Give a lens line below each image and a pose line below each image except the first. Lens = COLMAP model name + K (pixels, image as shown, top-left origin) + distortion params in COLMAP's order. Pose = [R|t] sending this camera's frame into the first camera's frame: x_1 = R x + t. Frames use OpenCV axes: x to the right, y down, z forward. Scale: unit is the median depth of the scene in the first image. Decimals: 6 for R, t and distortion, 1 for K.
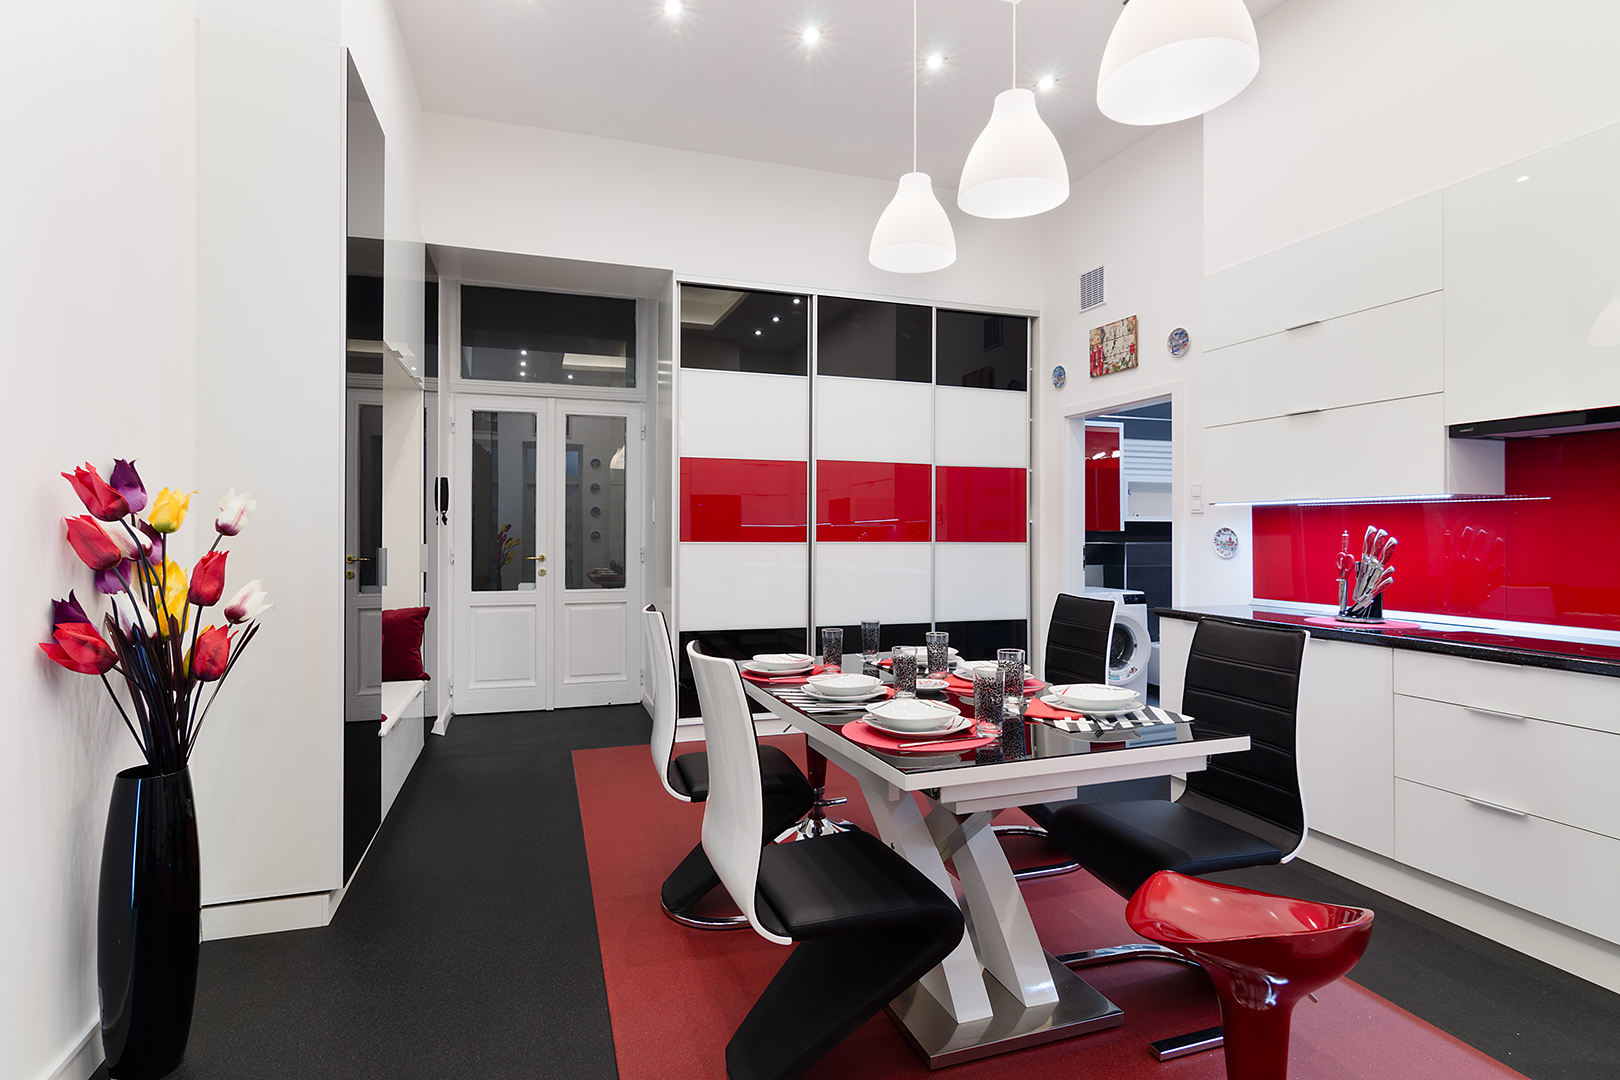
lens RADIAL K [[798.5, 0, 797.8], [0, 798.5, 539.9], [0, 0, 1]] dist [-0.010158, -0.000278]
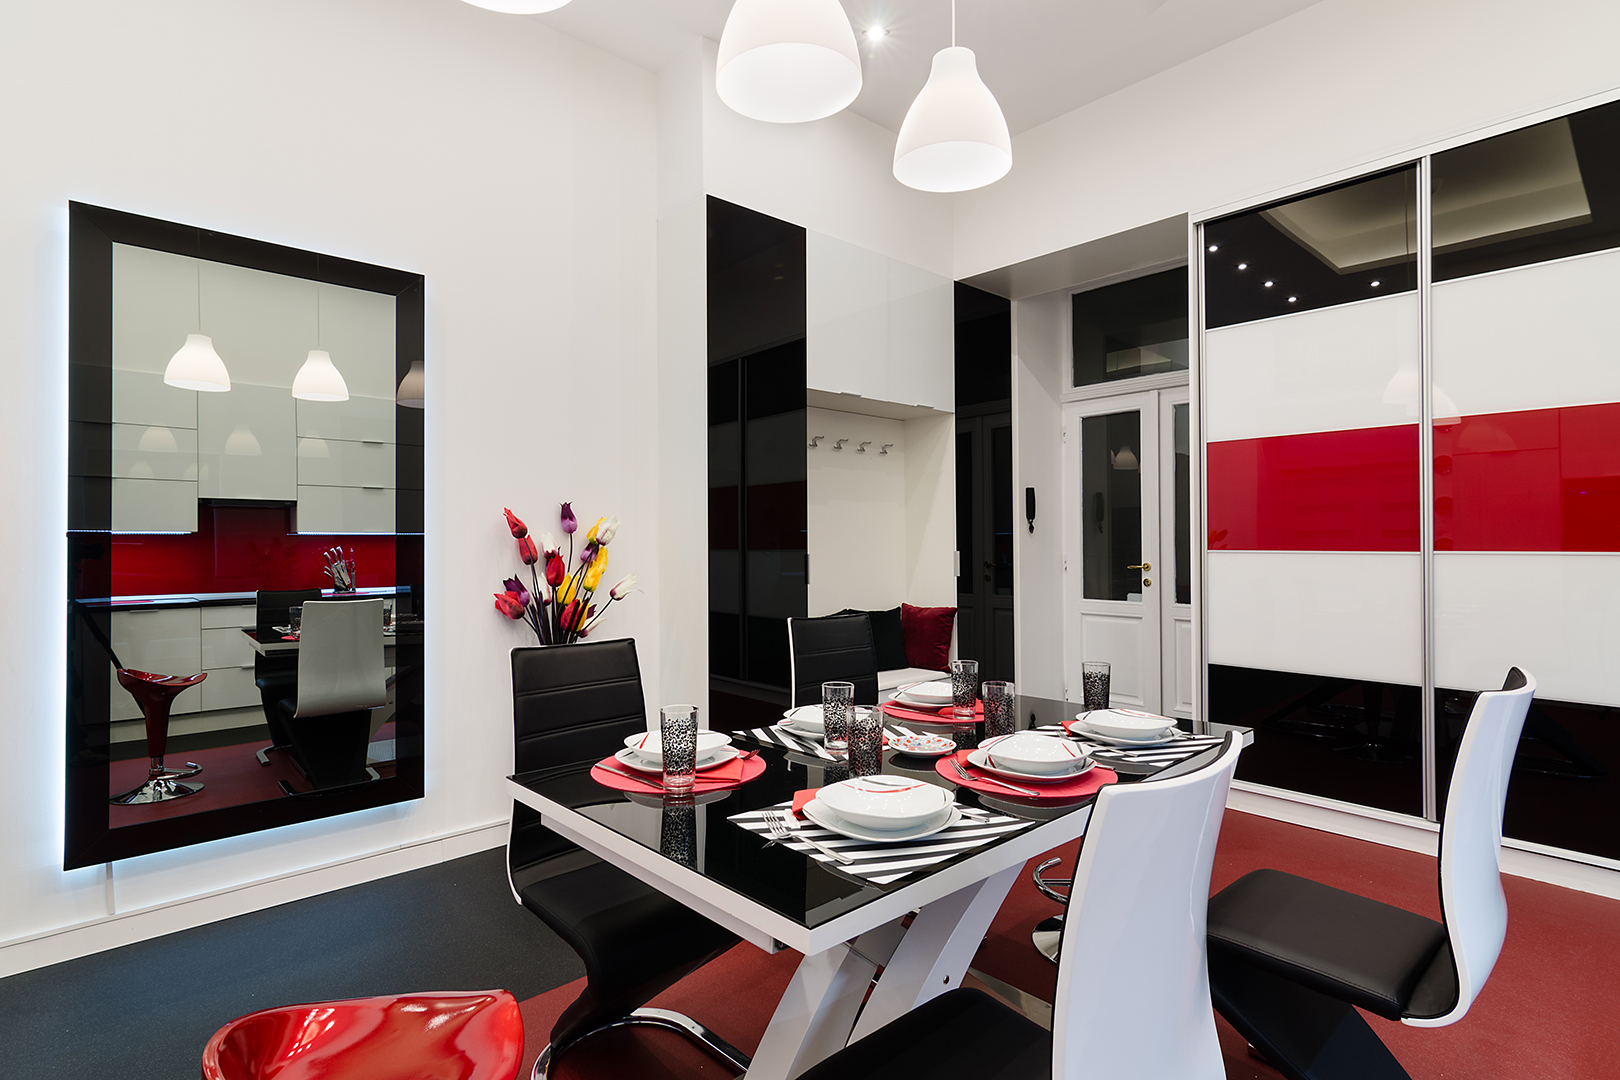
lens RADIAL K [[798.5, 0, 797.8], [0, 798.5, 539.9], [0, 0, 1]] dist [-0.010158, -0.000278]
pose [[0.391749, -0.010350, -0.920014, 0.398273], [0.002136, 0.999944, -0.010340, 0.000576], [0.920070, 0.002086, 0.391749, 0.304225]]
